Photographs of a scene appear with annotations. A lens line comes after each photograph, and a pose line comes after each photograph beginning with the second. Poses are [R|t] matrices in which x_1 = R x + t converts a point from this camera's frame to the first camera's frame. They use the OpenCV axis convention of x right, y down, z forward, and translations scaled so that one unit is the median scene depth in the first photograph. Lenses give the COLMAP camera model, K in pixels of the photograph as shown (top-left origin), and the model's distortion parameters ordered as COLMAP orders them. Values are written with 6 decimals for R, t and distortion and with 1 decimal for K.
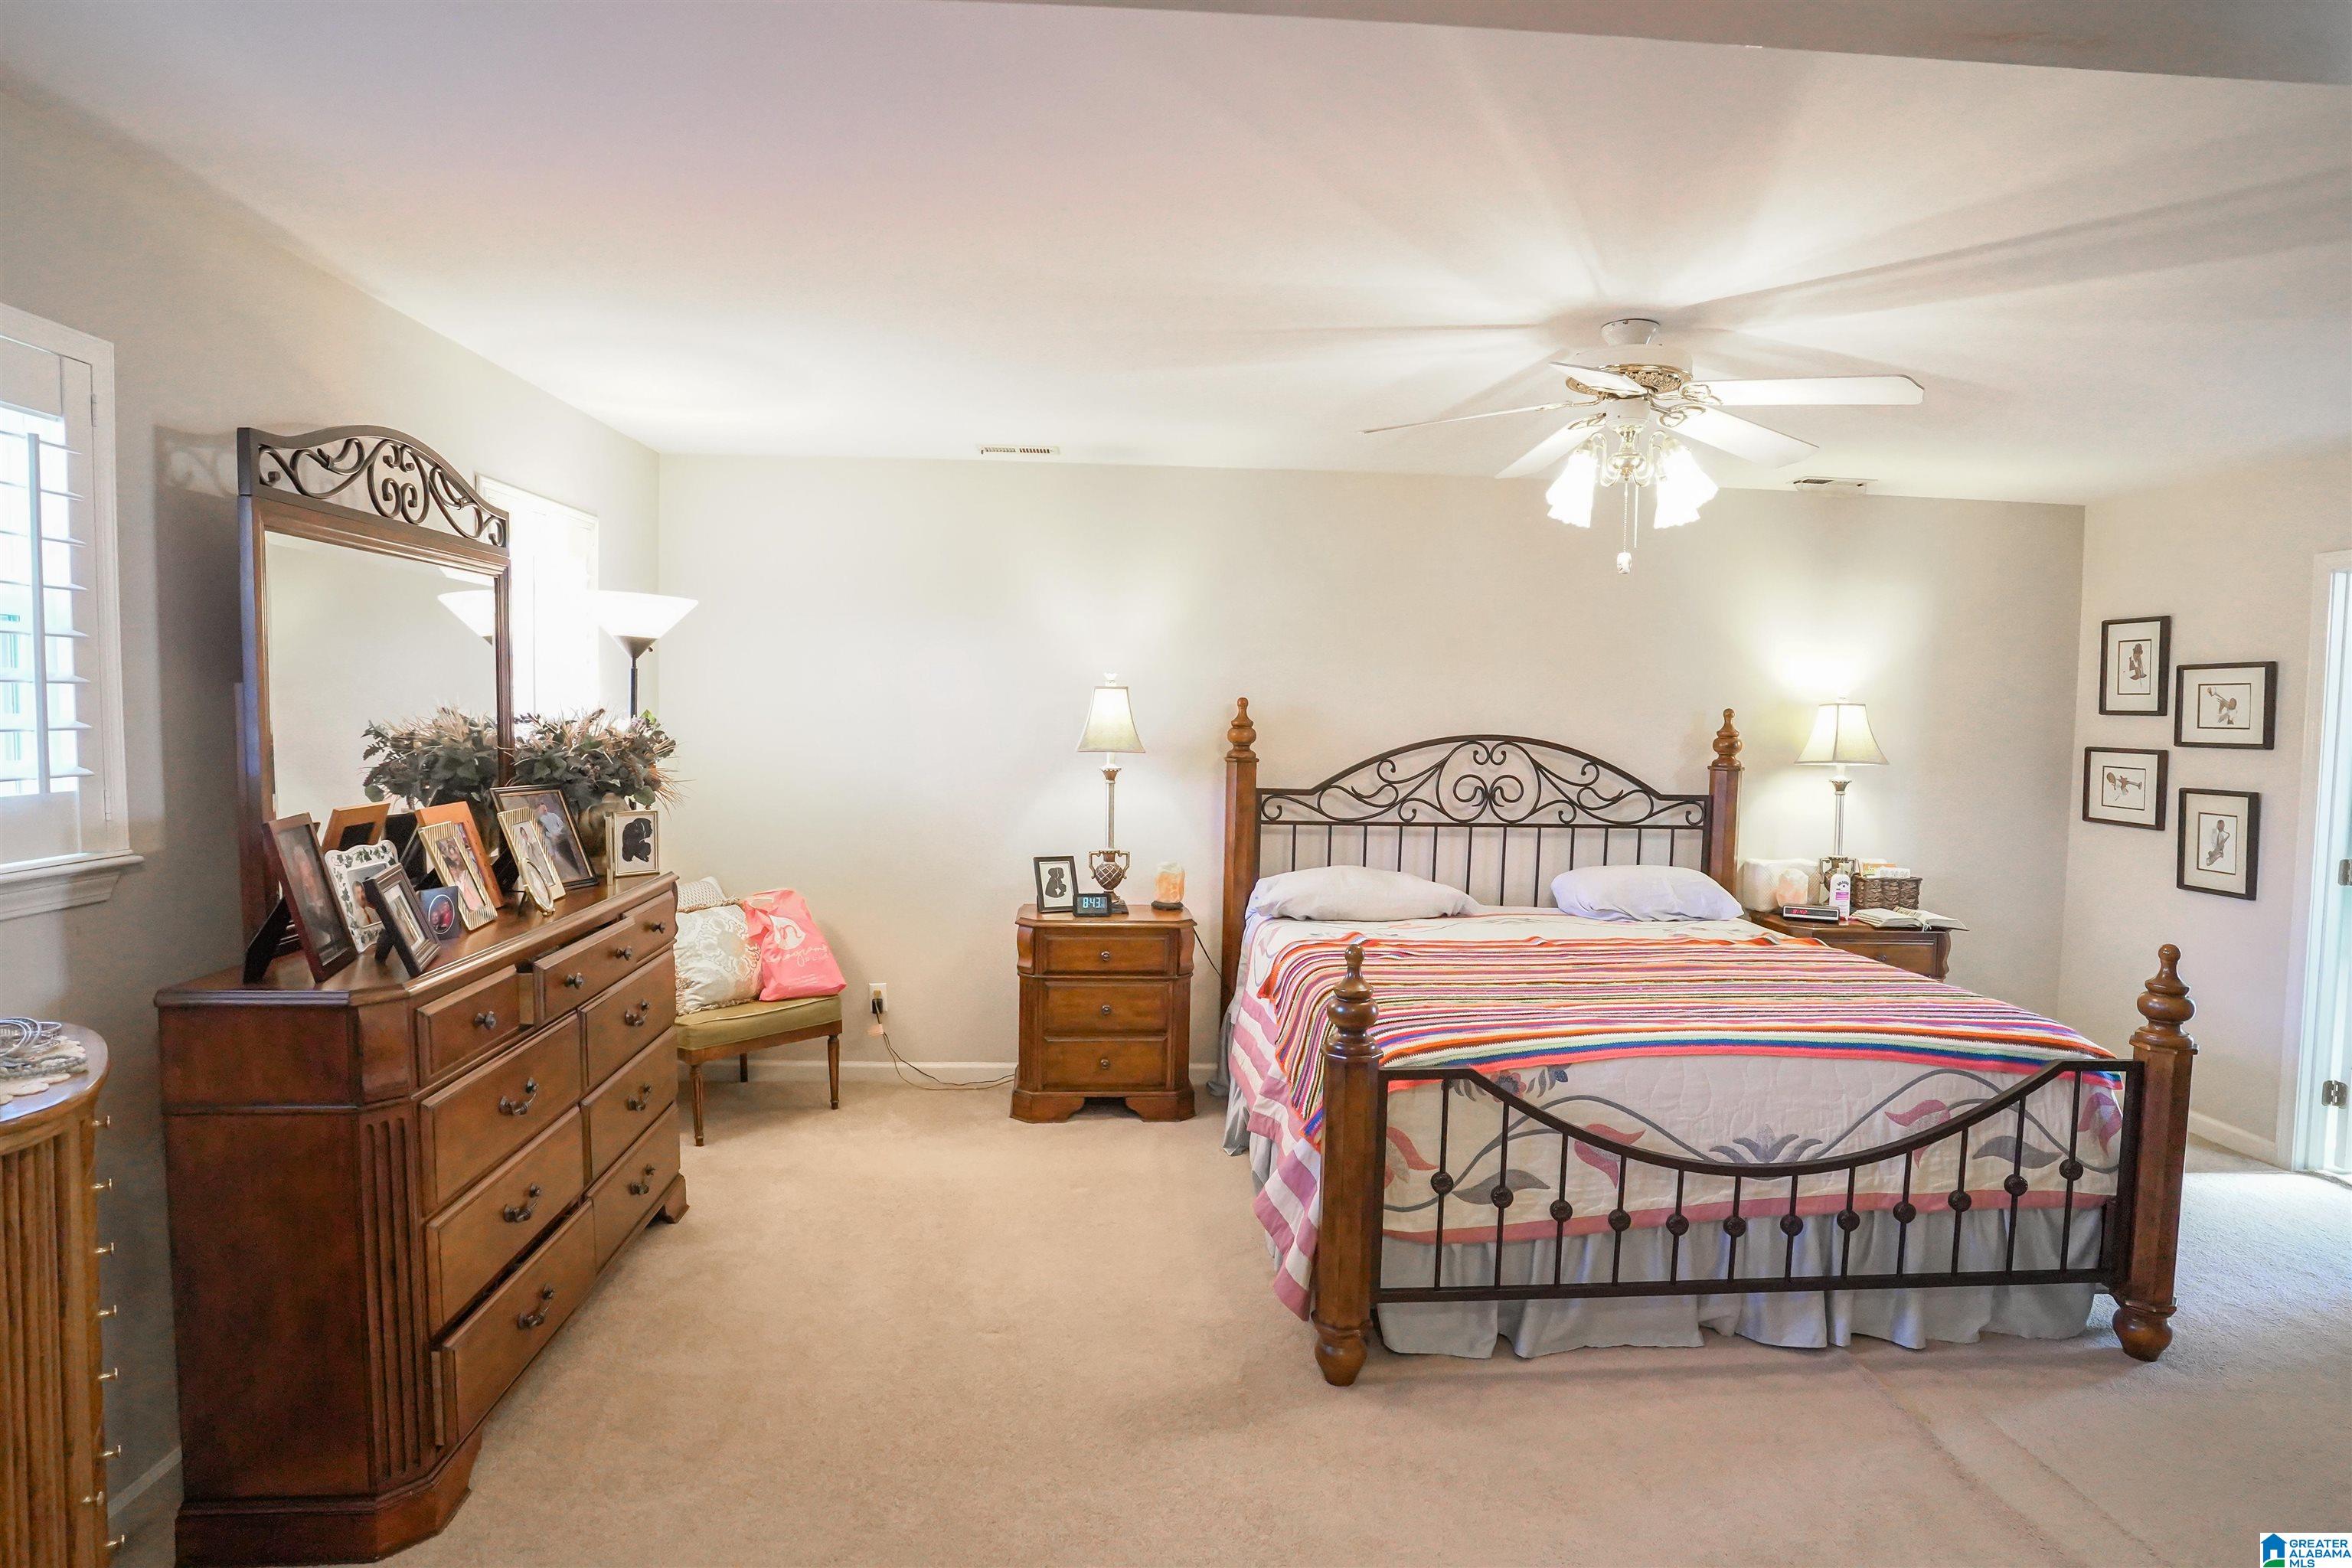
lens RADIAL K [[1273.2, 0, 1176.0], [0, 1273.2, 784.0], [0, 0, 1]] dist [-0.070089, 0.036849]
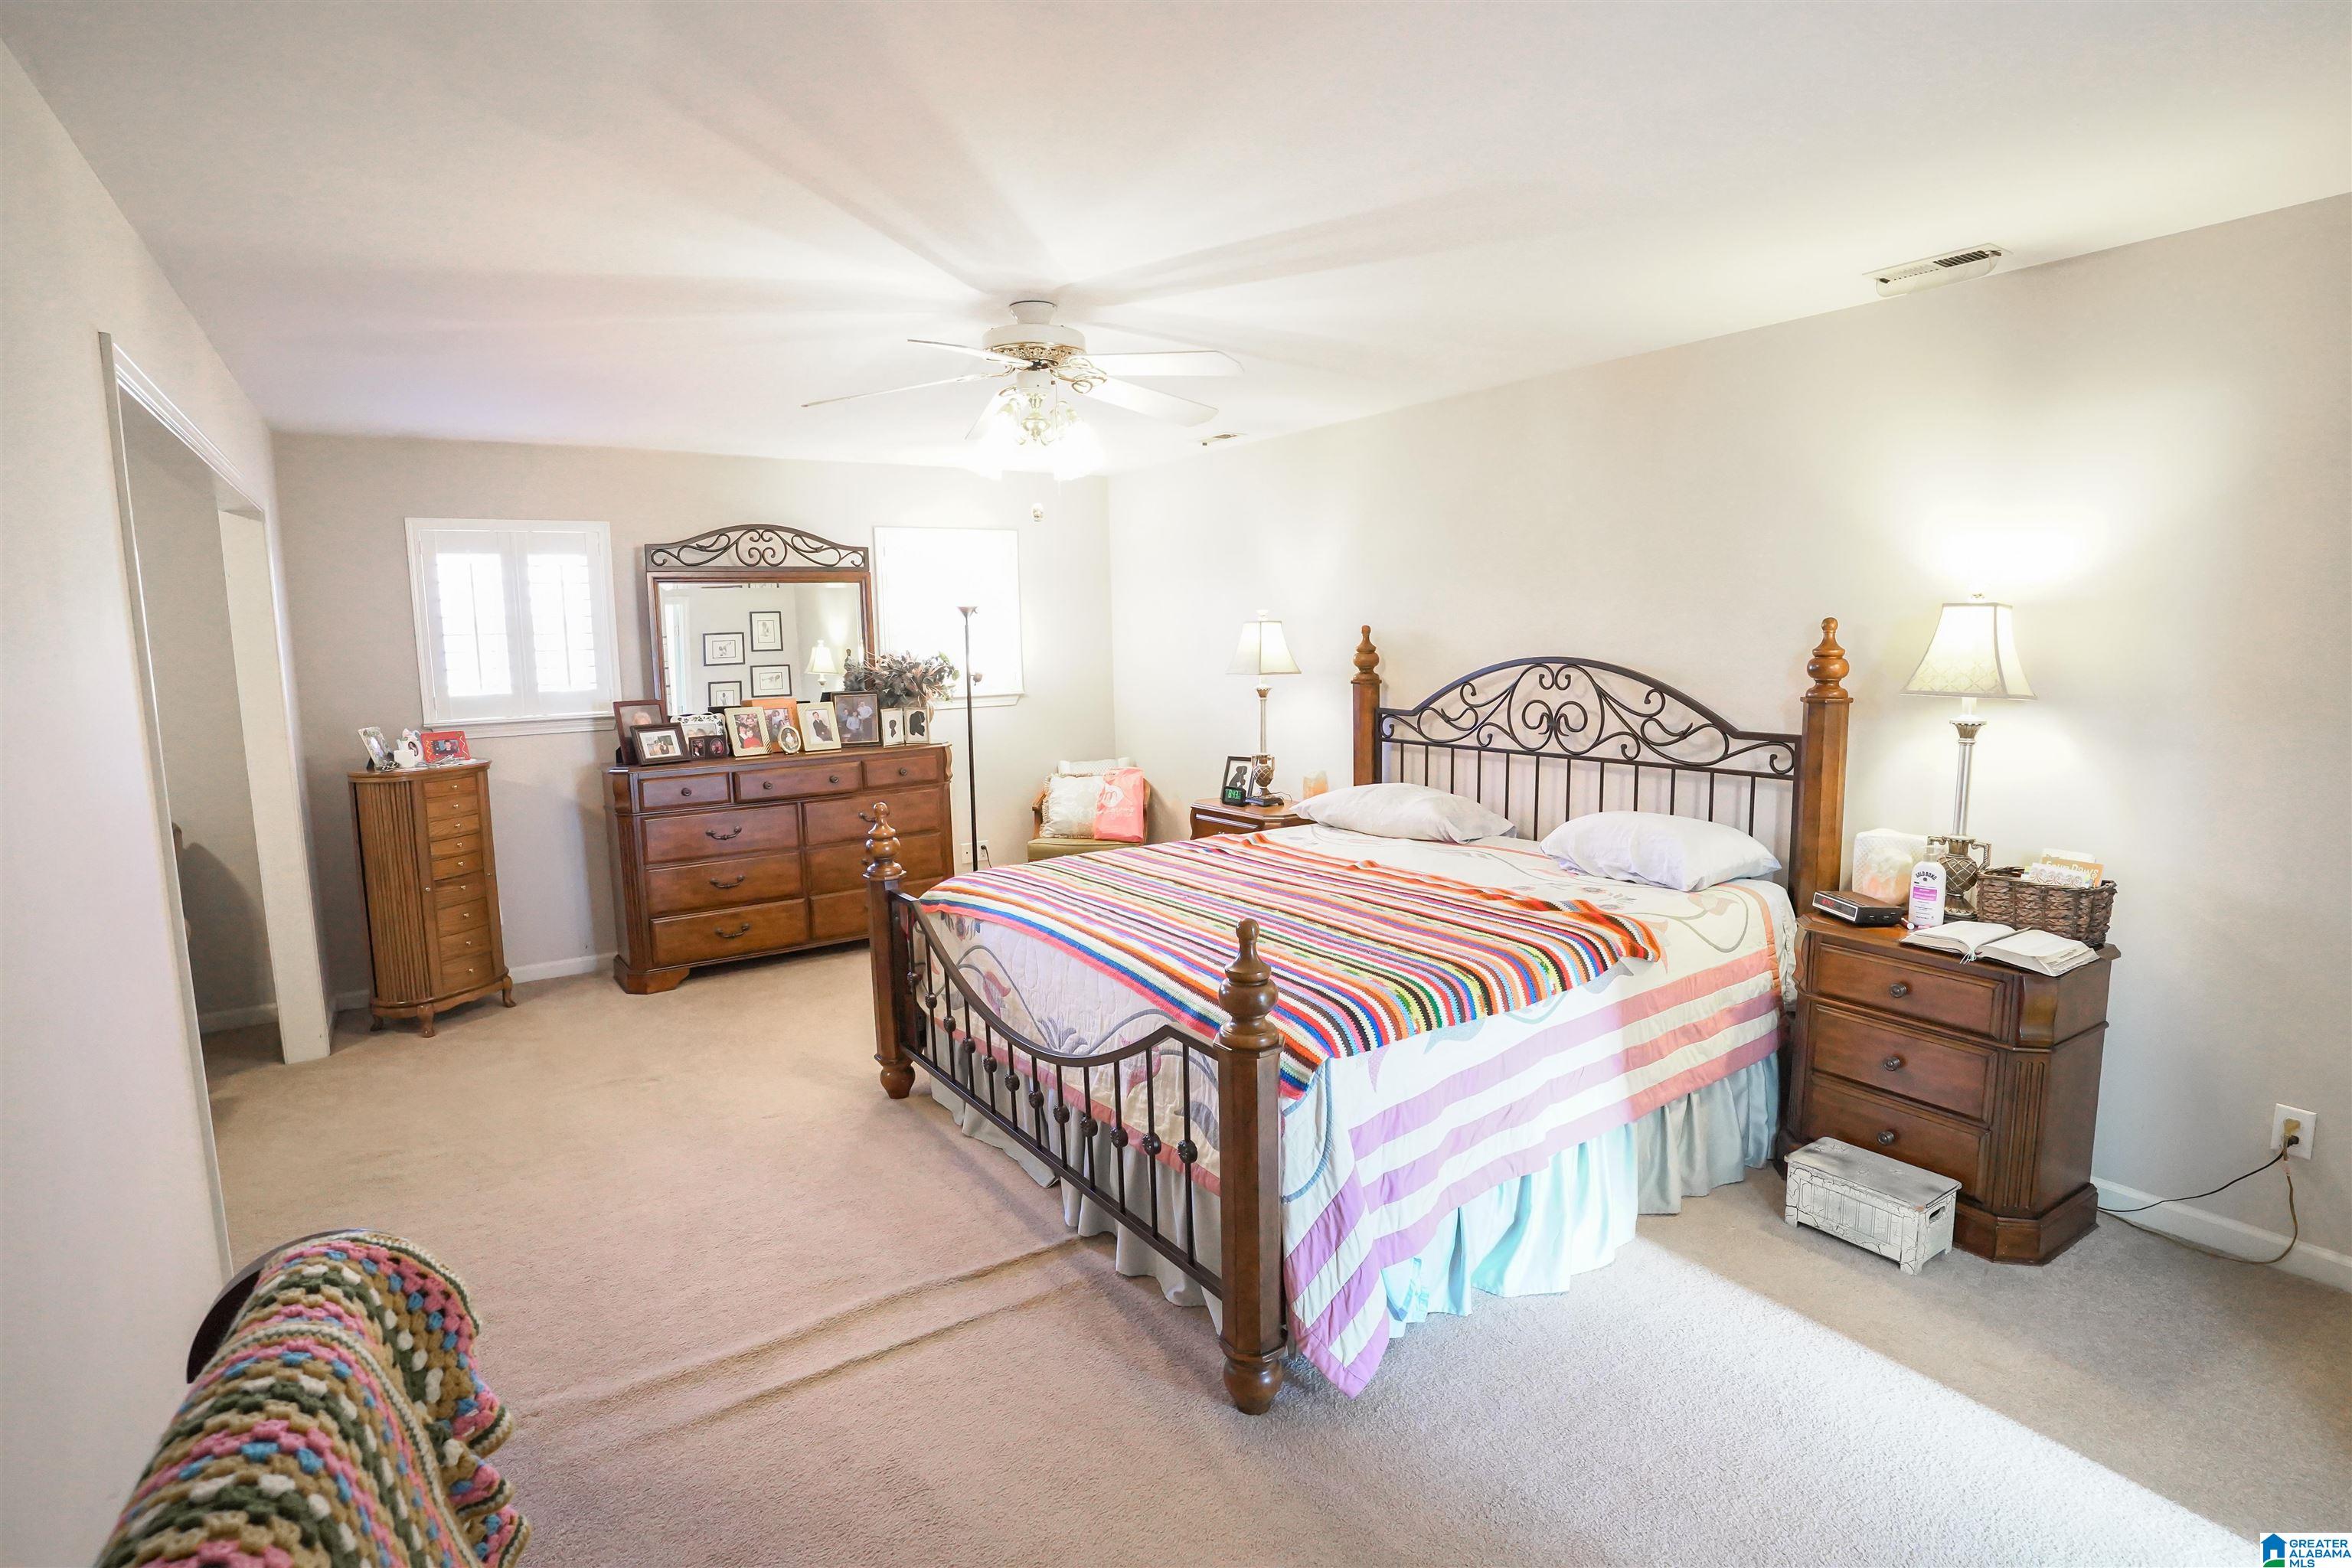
lens RADIAL K [[1157.3, 0, 1176.0], [0, 1157.3, 784.0], [0, 0, 1]] dist [-0.079011, 0.046911]
pose [[0.505843, 0.082965, -0.858627, 0.826827], [-0.023160, 0.996312, 0.082624, -0.009460], [0.862314, -0.021909, 0.505899, 0.344711]]
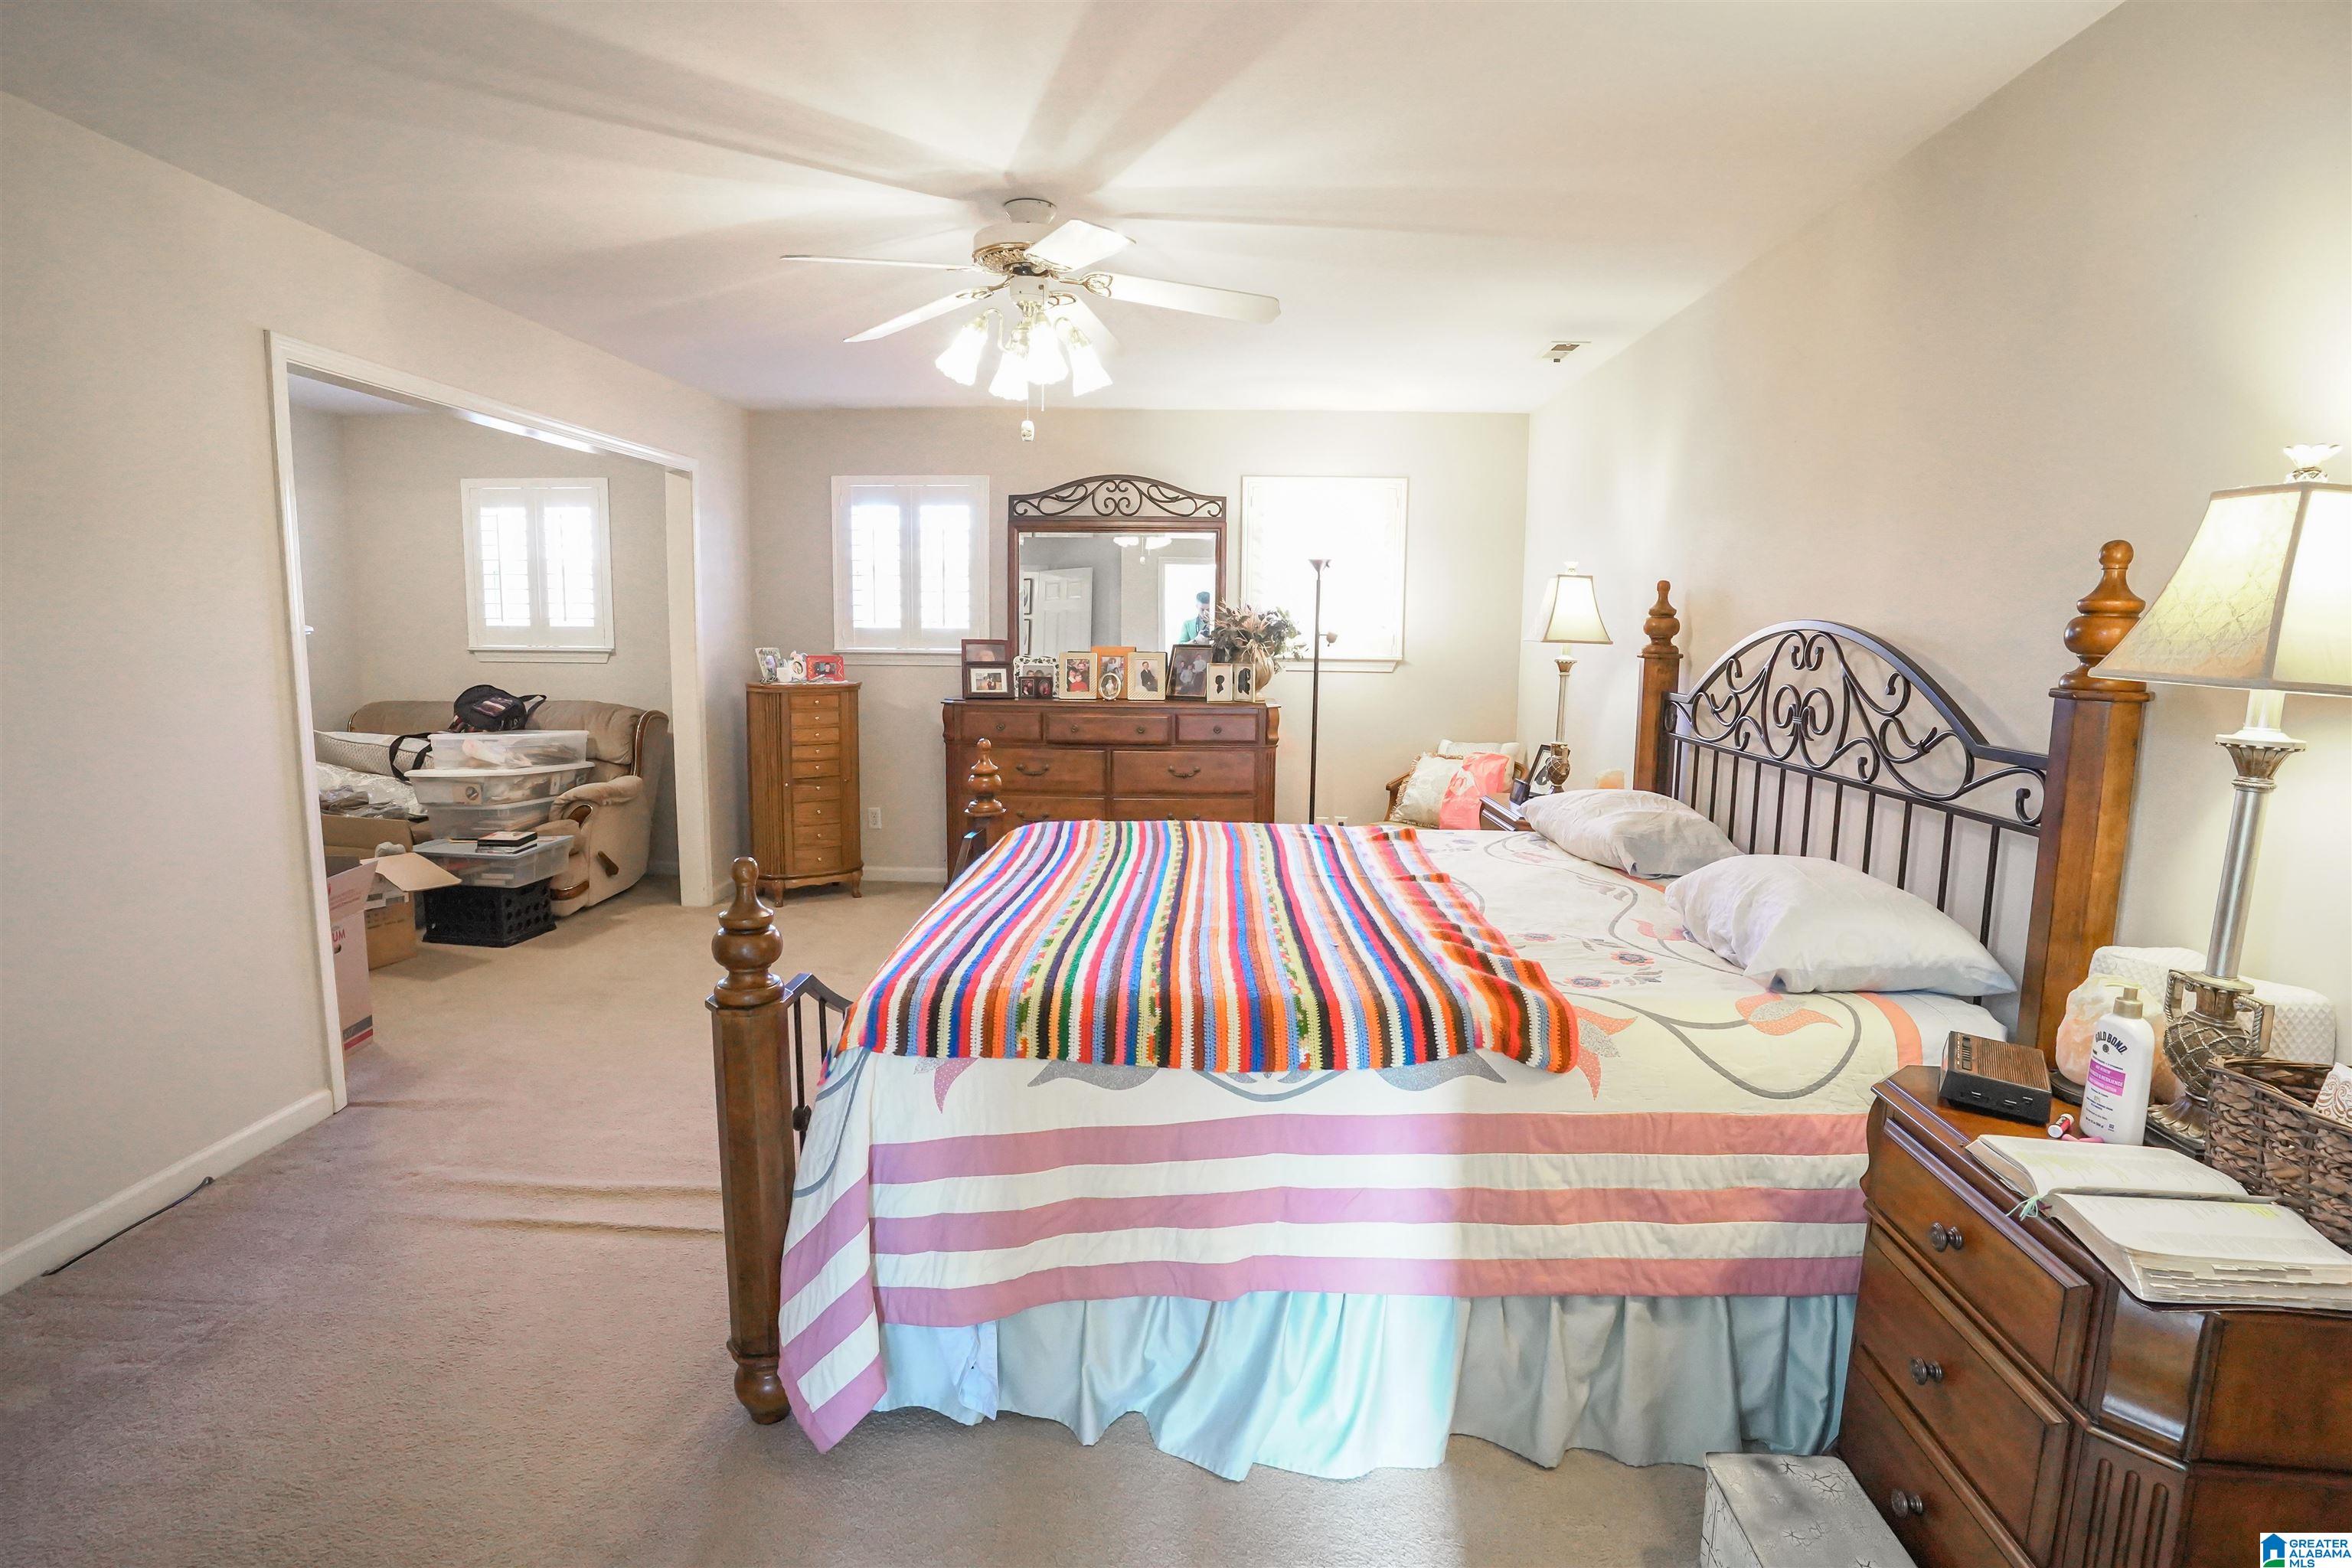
lens RADIAL K [[1195.6, 0, 1181.7], [0, 1195.6, 782.7], [0, 0, 1]] dist [-0.079584, 0.054898]
pose [[-0.100303, 0.114892, -0.988301, 0.840598], [-0.077280, 0.989410, 0.122864, -0.007829], [0.991951, 0.088700, -0.090362, 0.759932]]
